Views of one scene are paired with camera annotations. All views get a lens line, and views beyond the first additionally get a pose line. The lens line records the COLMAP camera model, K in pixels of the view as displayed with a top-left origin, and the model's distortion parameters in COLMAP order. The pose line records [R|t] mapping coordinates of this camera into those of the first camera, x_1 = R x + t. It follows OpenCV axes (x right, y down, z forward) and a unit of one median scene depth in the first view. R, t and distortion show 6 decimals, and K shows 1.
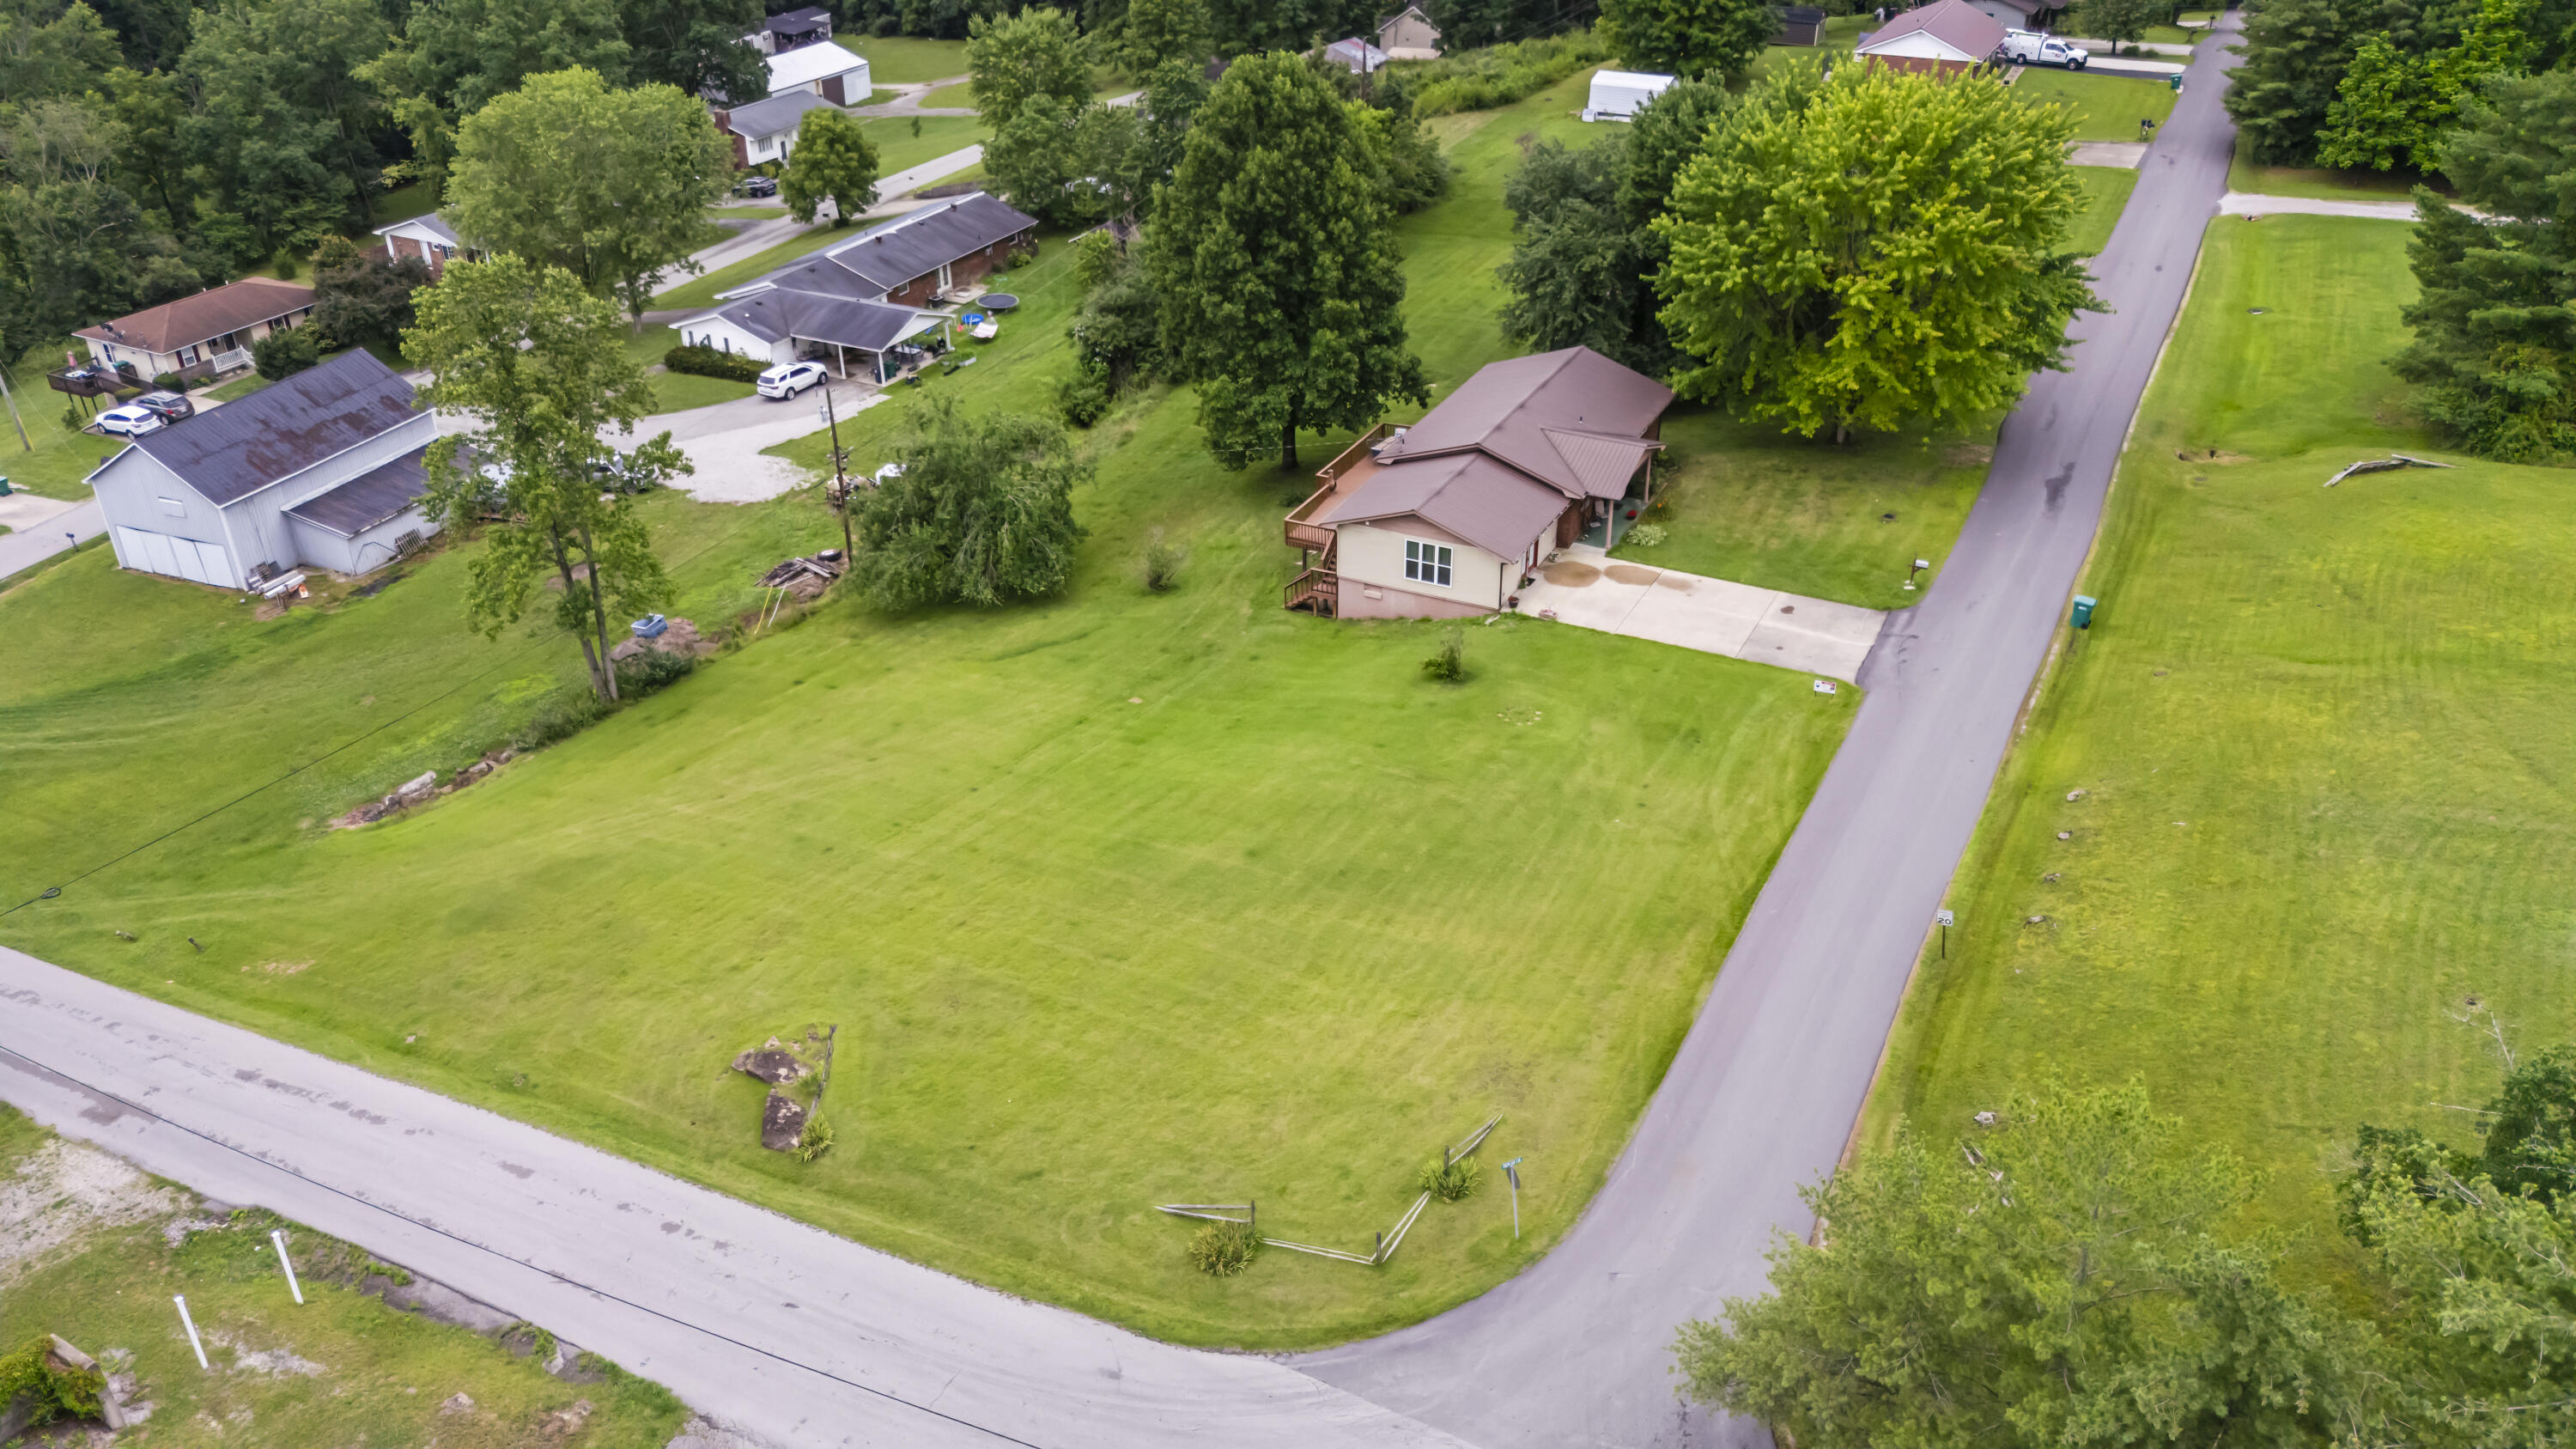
lens RADIAL K [[1889.3, 0, 1295.4], [0, 1889.3, 733.4], [0, 0, 1]] dist [0.062480, -0.049183]
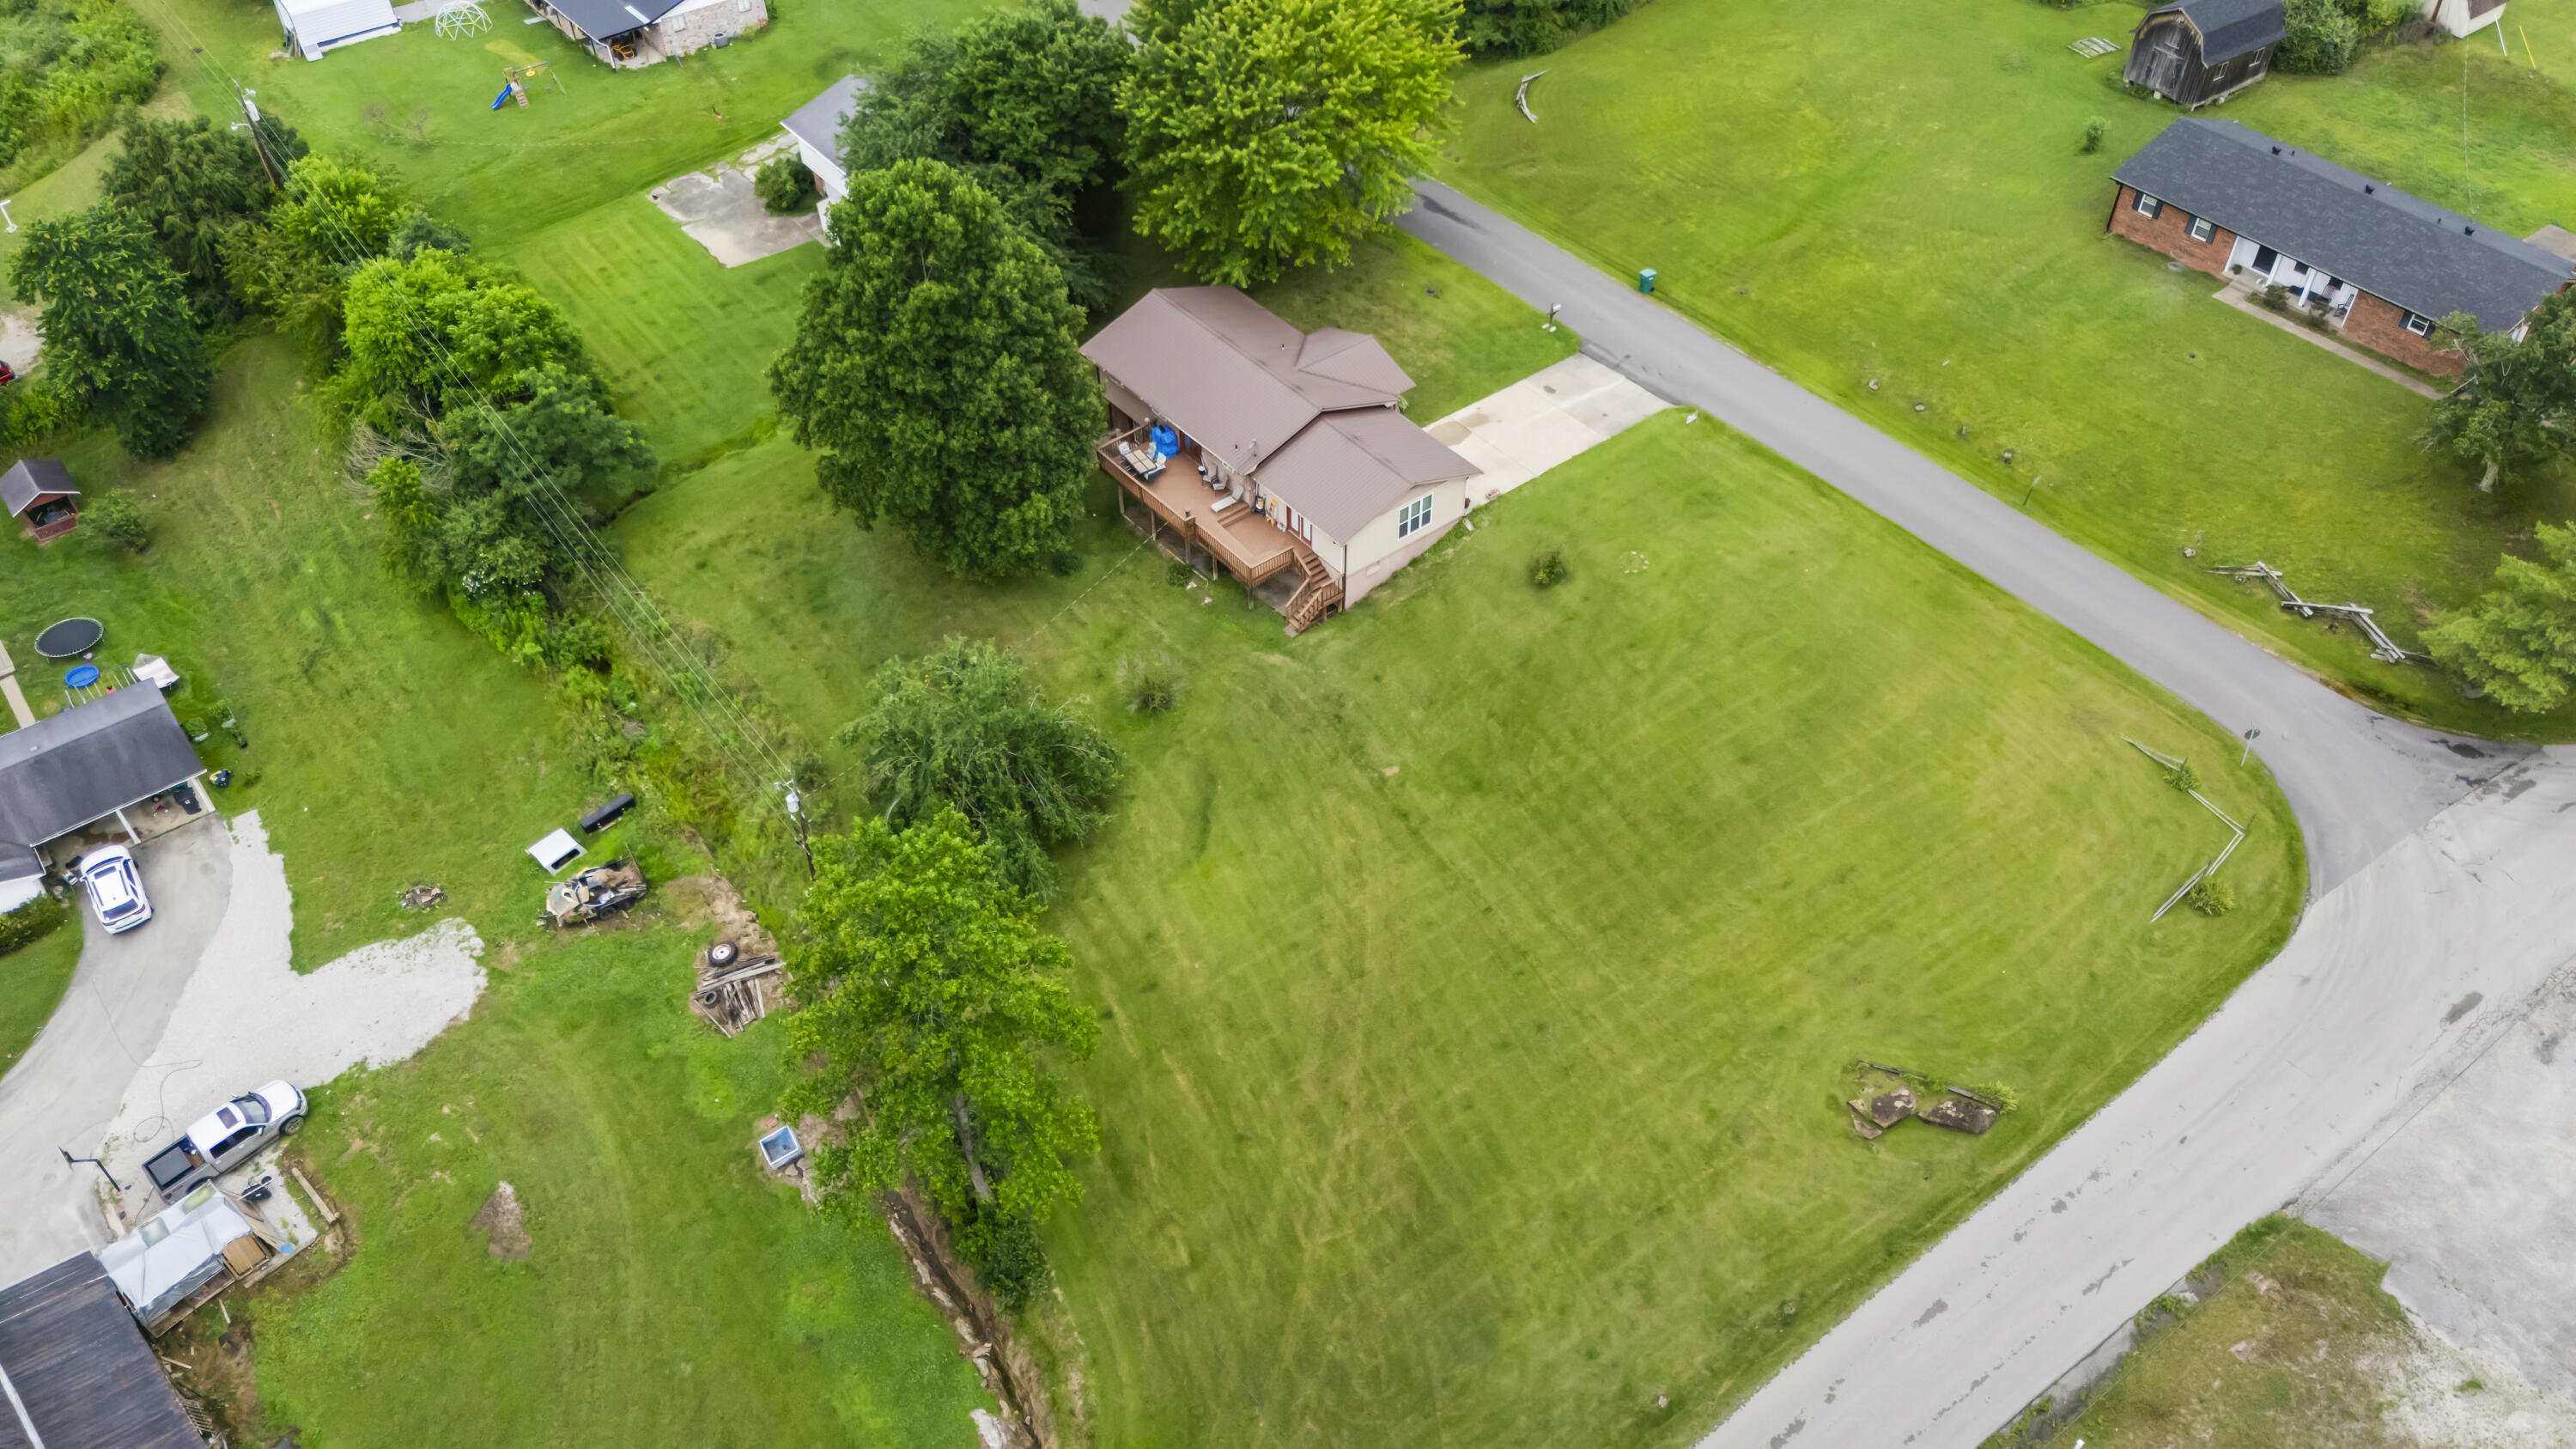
lens RADIAL K [[1889.3, 0, 1295.4], [0, 1889.3, 733.4], [0, 0, 1]] dist [0.062480, -0.049183]
pose [[0.423303, -0.628875, 0.652174, -0.704042], [0.466199, 0.768427, 0.438382, -0.469666], [-0.776835, 0.118474, 0.618459, 0.336598]]
